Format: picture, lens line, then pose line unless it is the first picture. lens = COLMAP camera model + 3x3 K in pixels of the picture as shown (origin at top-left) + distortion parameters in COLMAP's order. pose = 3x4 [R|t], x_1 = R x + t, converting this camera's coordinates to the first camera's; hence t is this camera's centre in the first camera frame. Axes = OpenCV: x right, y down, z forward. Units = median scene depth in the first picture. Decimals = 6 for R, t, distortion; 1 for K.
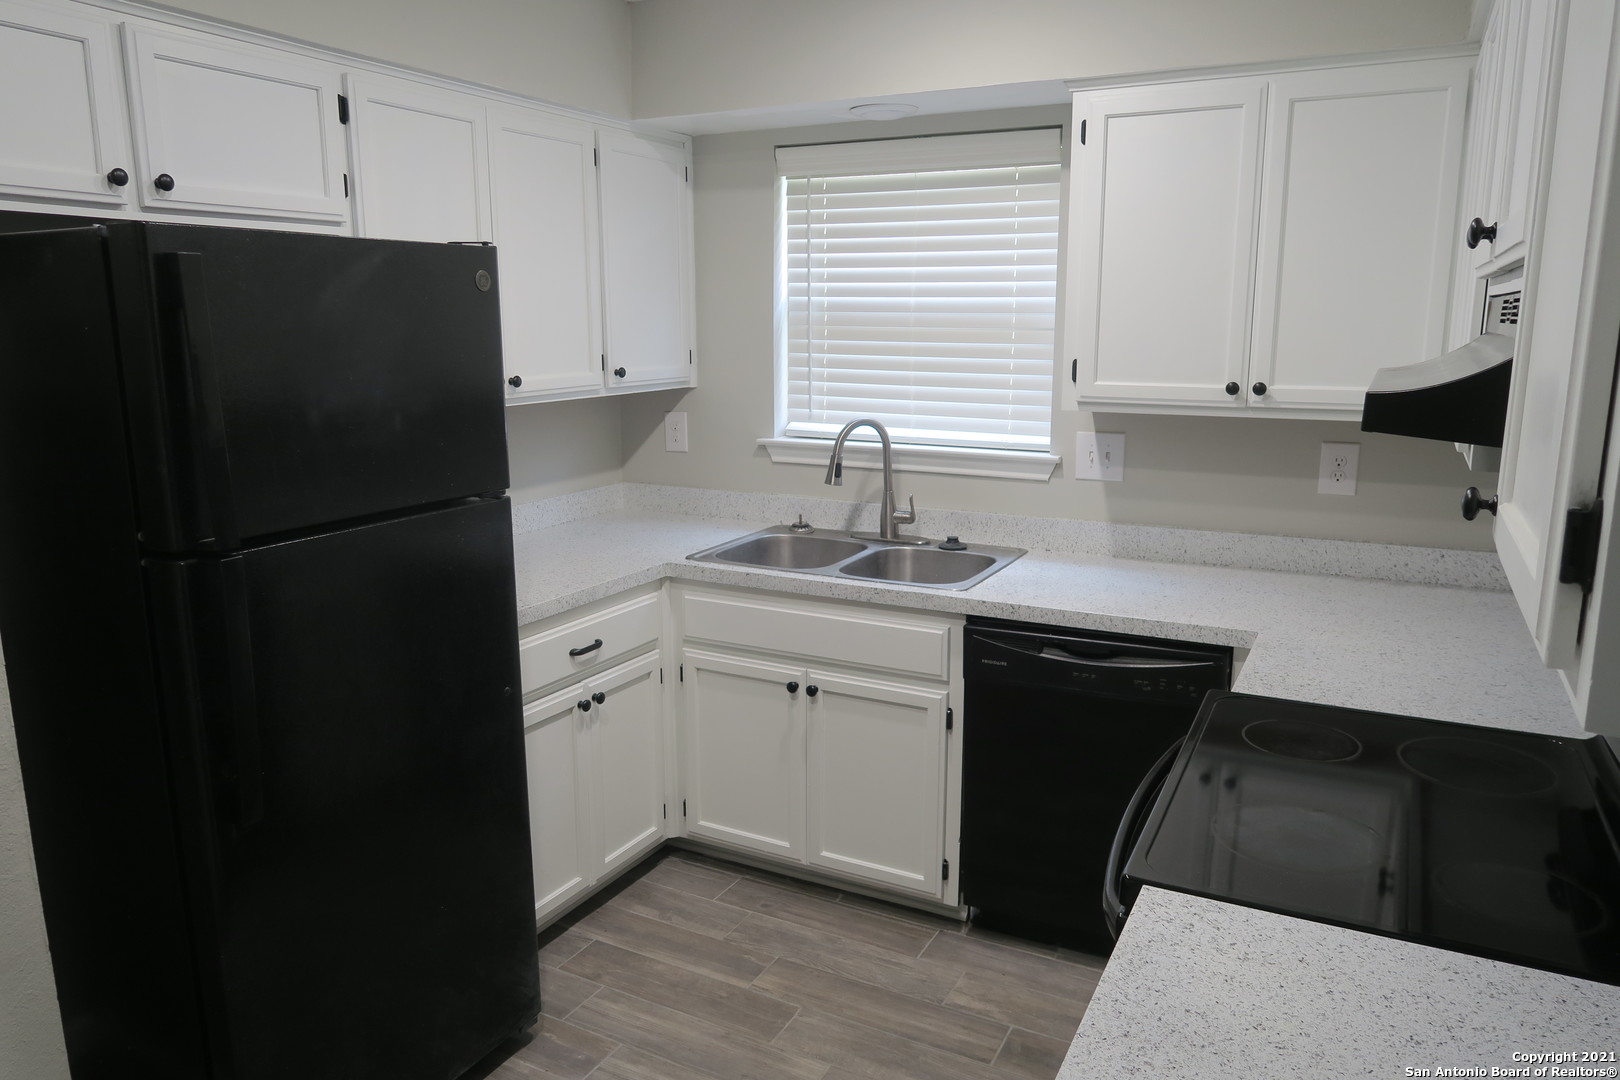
lens RADIAL K [[1111.1, 0, 812.4], [0, 1111.1, 538.6], [0, 0, 1]] dist [-0.034826, 0.011144]
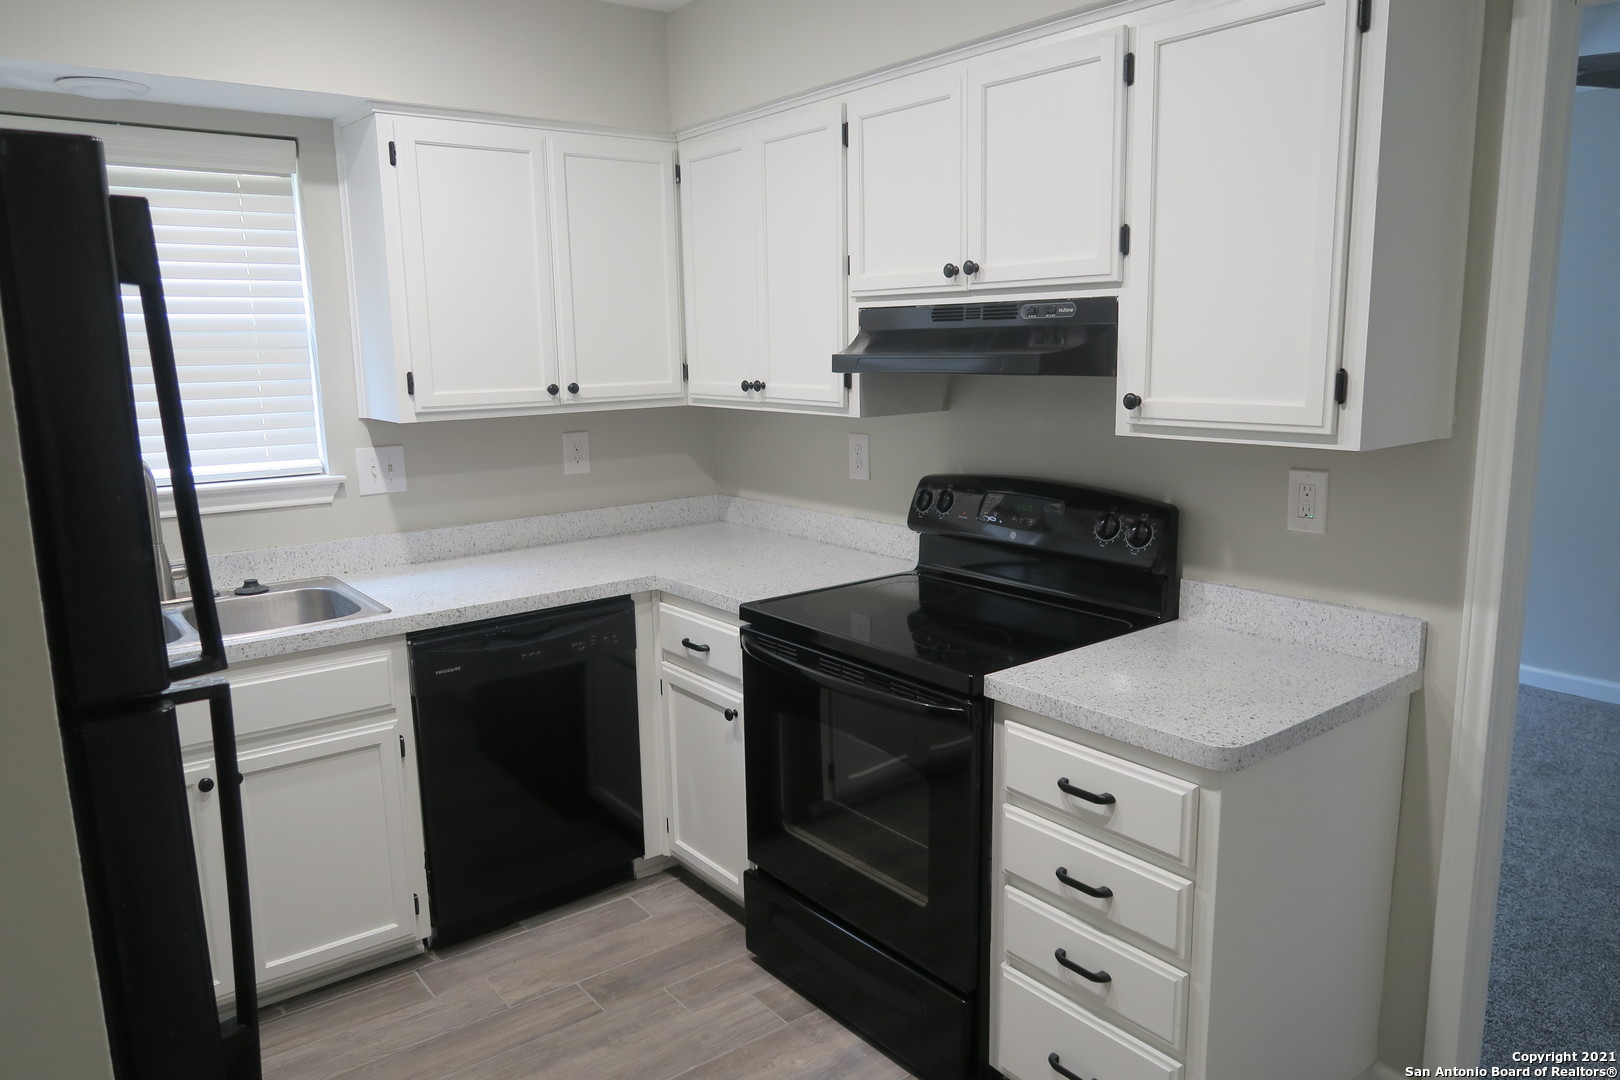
lens RADIAL K [[1111.1, 0, 812.4], [0, 1111.1, 539.4], [0, 0, 1]] dist [-0.034826, 0.011144]
pose [[0.413909, -0.165527, 0.895142, -0.538130], [0.194010, 0.976778, 0.090914, -0.030024], [-0.889404, 0.136036, 0.436411, 0.231938]]
